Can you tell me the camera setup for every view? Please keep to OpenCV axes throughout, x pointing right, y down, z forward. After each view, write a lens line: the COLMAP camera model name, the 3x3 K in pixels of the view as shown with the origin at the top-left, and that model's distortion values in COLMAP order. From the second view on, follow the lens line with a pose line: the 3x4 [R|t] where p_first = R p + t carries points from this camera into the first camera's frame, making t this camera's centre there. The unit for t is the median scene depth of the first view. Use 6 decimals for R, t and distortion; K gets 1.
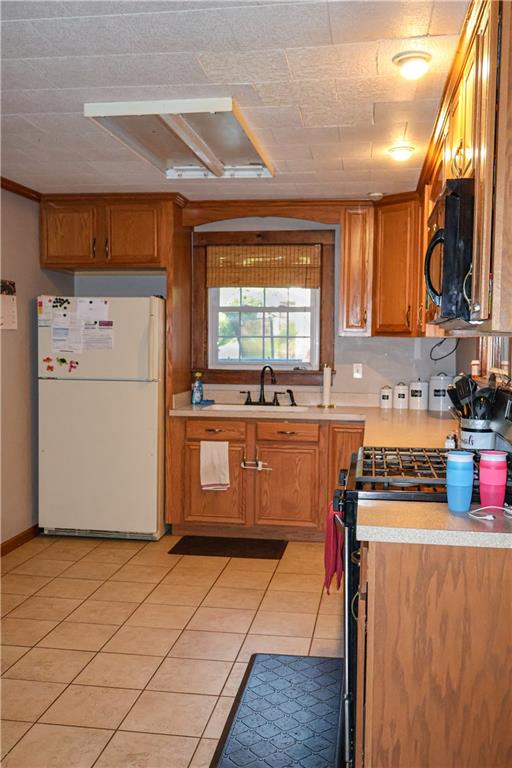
lens RADIAL K [[746.4, 0, 256.7], [0, 746.4, 384.2], [0, 0, 1]] dist [-0.014514, 0.000000]
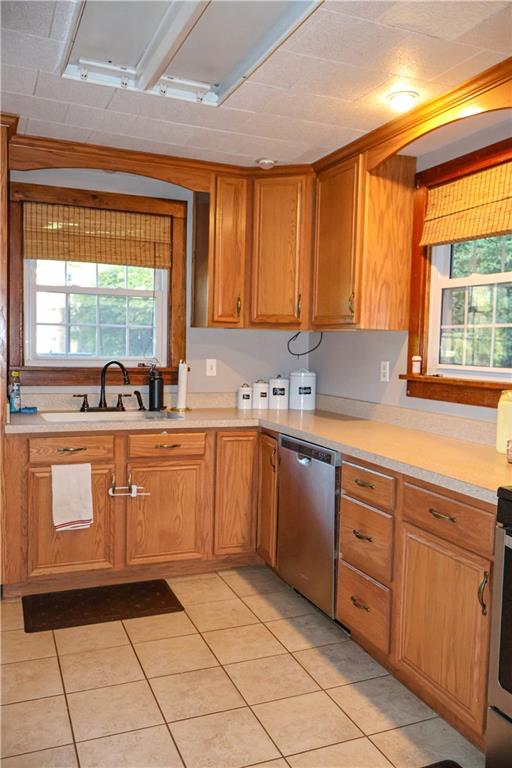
lens RADIAL K [[640.7, 0, 257.2], [0, 640.7, 386.3], [0, 0, 1]] dist [-0.015618, -0.013385]
pose [[0.848954, -0.023045, 0.527963, -0.220889], [0.013405, 0.999666, 0.022081, -0.011779], [-0.528296, -0.011668, 0.848980, 0.344796]]
